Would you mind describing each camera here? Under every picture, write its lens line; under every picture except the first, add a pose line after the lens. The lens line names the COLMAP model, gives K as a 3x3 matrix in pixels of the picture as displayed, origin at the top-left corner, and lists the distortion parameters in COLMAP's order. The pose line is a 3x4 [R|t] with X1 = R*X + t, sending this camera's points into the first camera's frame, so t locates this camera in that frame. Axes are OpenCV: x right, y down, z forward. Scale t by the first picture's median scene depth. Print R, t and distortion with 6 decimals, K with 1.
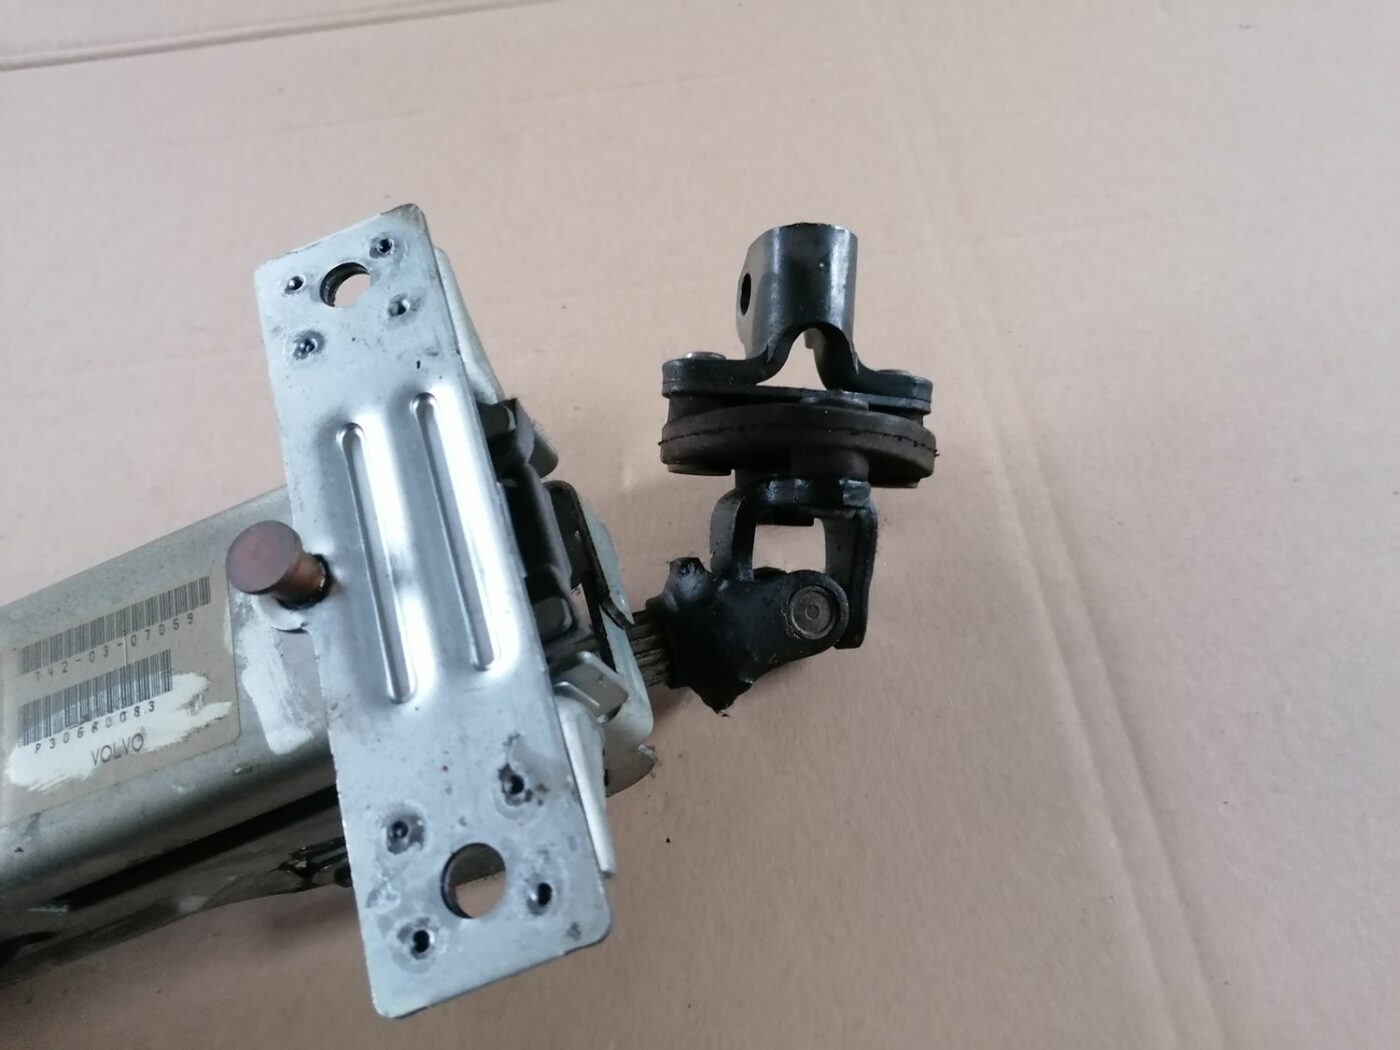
lens RADIAL K [[1044.8, 0, 695.1], [0, 1044.8, 531.2], [0, 0, 1]] dist [0.067643, -0.078593]
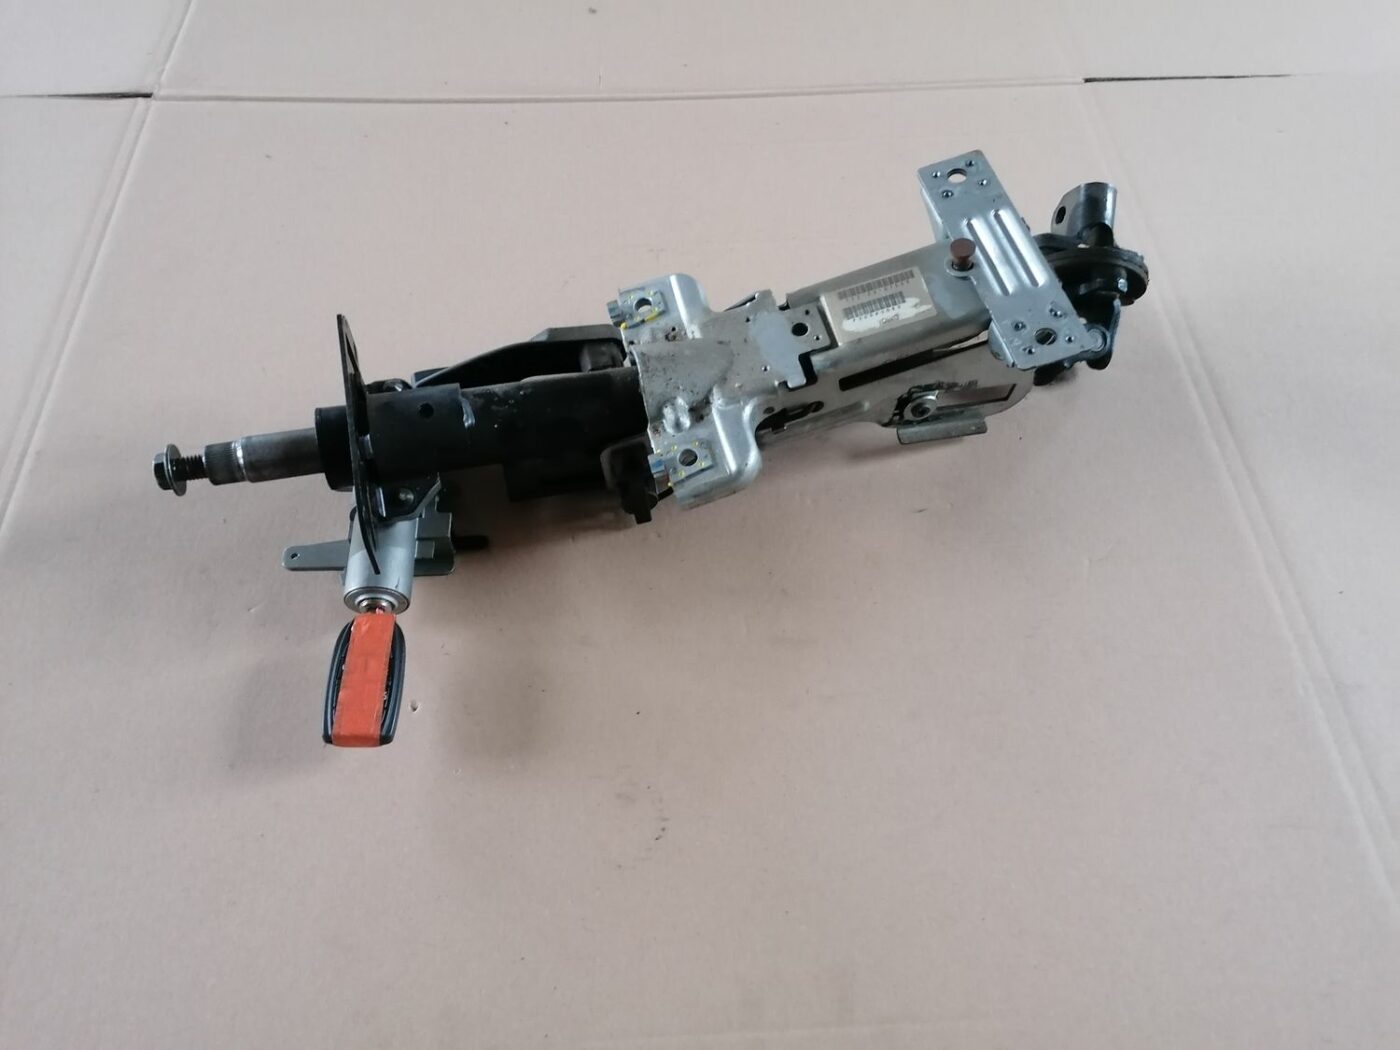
lens RADIAL K [[1044.8, 0, 695.1], [0, 1044.8, 531.2], [0, 0, 1]] dist [0.067643, -0.078593]
pose [[0.996404, 0.084726, 0.000973, -1.004706], [-0.084295, 0.992364, -0.090039, 1.061742], [-0.008595, 0.089634, 0.995938, -1.766736]]
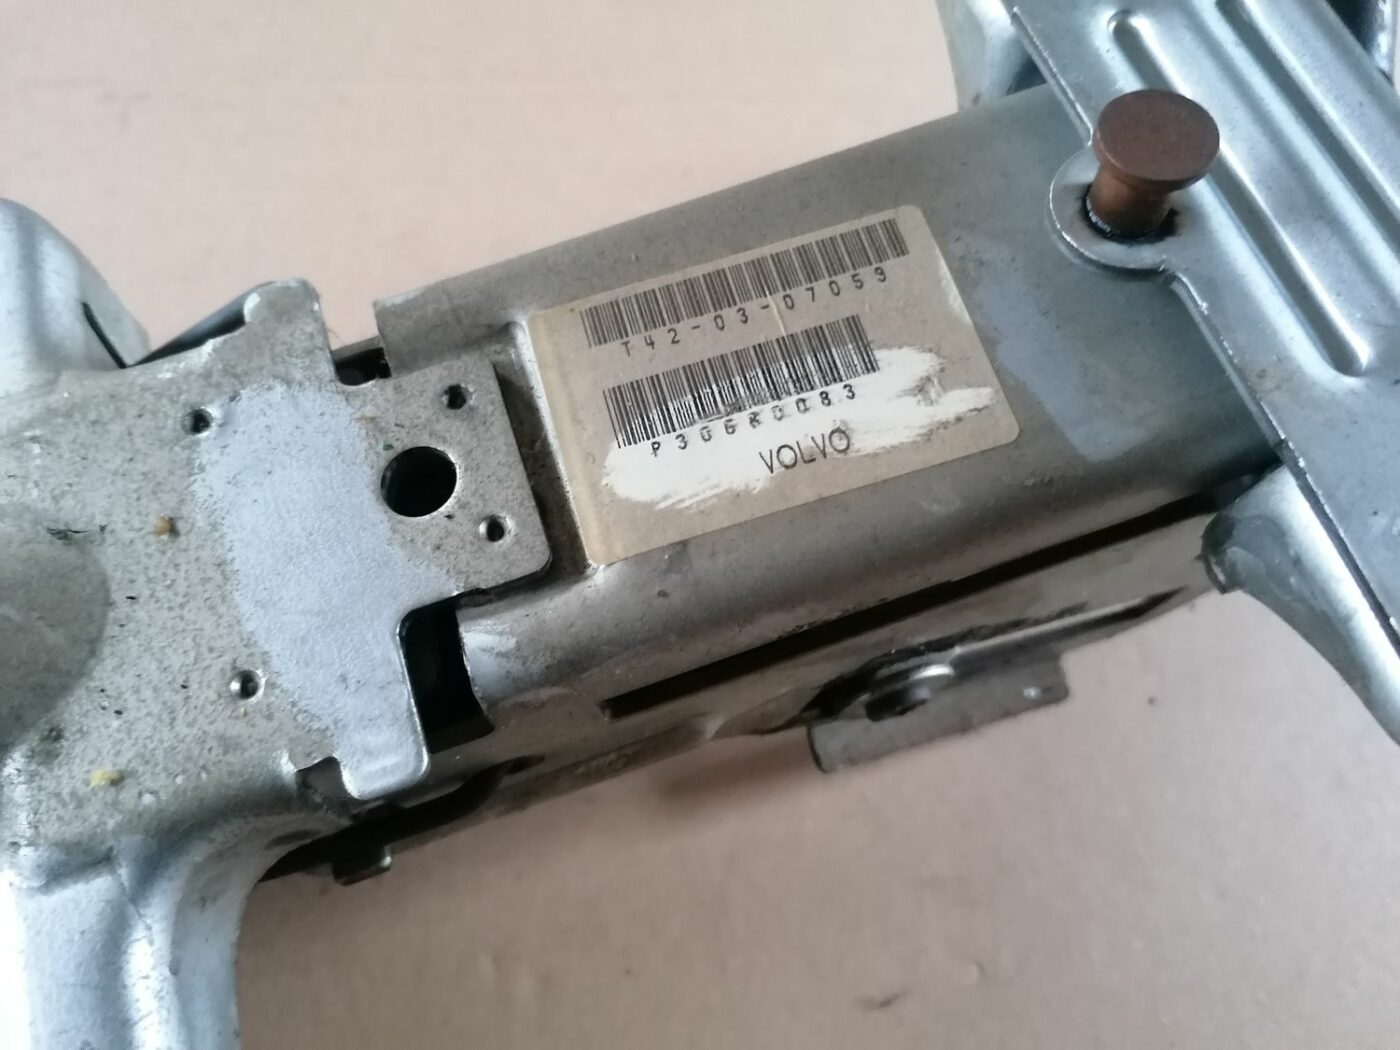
lens RADIAL K [[1071.9, 0, 700.0], [0, 1071.9, 525.0], [0, 0, 1]] dist [0.010750, 0.002374]
pose [[0.985161, 0.059419, 0.161019, -0.697600], [-0.061403, 0.998086, 0.007370, 0.245313], [-0.160273, -0.017148, 0.986924, 0.352694]]
